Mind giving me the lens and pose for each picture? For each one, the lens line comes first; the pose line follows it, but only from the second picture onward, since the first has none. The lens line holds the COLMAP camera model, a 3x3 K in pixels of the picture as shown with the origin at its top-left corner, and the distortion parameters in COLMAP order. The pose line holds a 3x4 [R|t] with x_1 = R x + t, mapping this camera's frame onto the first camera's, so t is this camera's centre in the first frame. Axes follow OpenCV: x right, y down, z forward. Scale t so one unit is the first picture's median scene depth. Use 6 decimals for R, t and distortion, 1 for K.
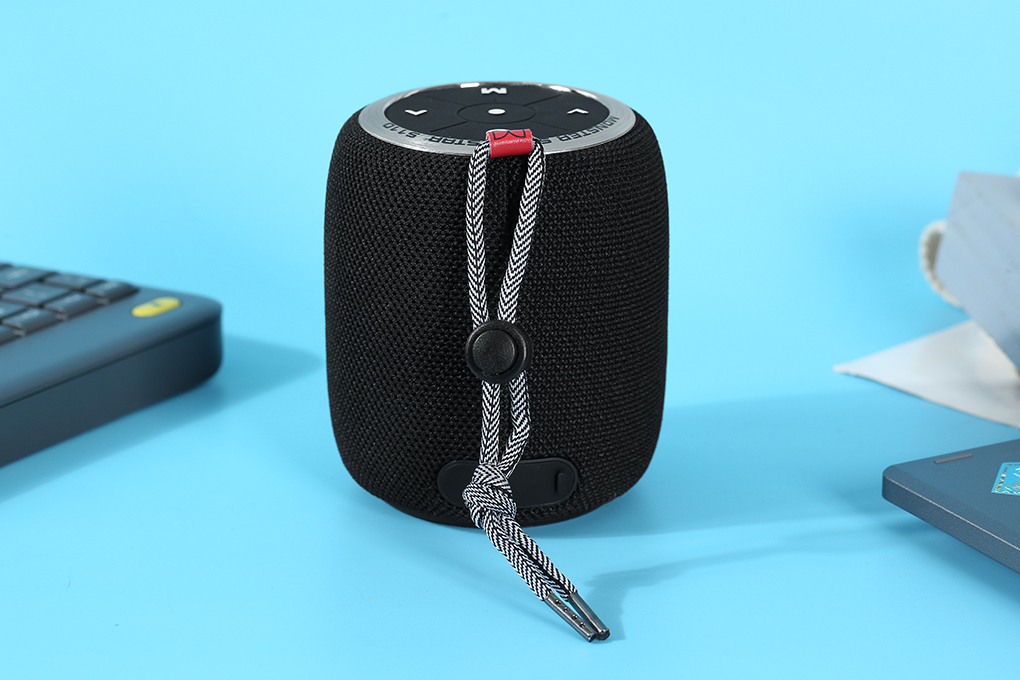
lens RADIAL K [[2955.6, 0, 515.8], [0, 2955.6, 340.7], [0, 0, 1]] dist [0.630748, 0.000000]
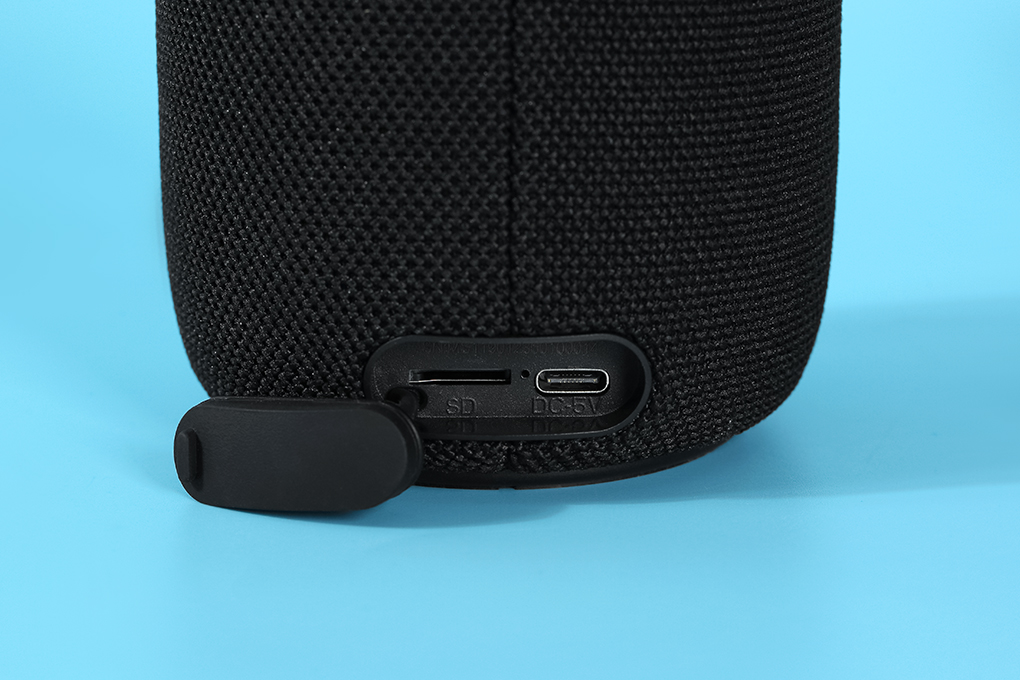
lens RADIAL K [[2955.6, 0, 504.5], [0, 2955.6, 338.2], [0, 0, 1]] dist [0.630748, 0.000000]
pose [[0.998002, 0.003581, -0.063088, 0.027760], [-0.012255, 0.990407, -0.137636, 0.108238], [0.061990, 0.138134, 0.988472, 0.515862]]
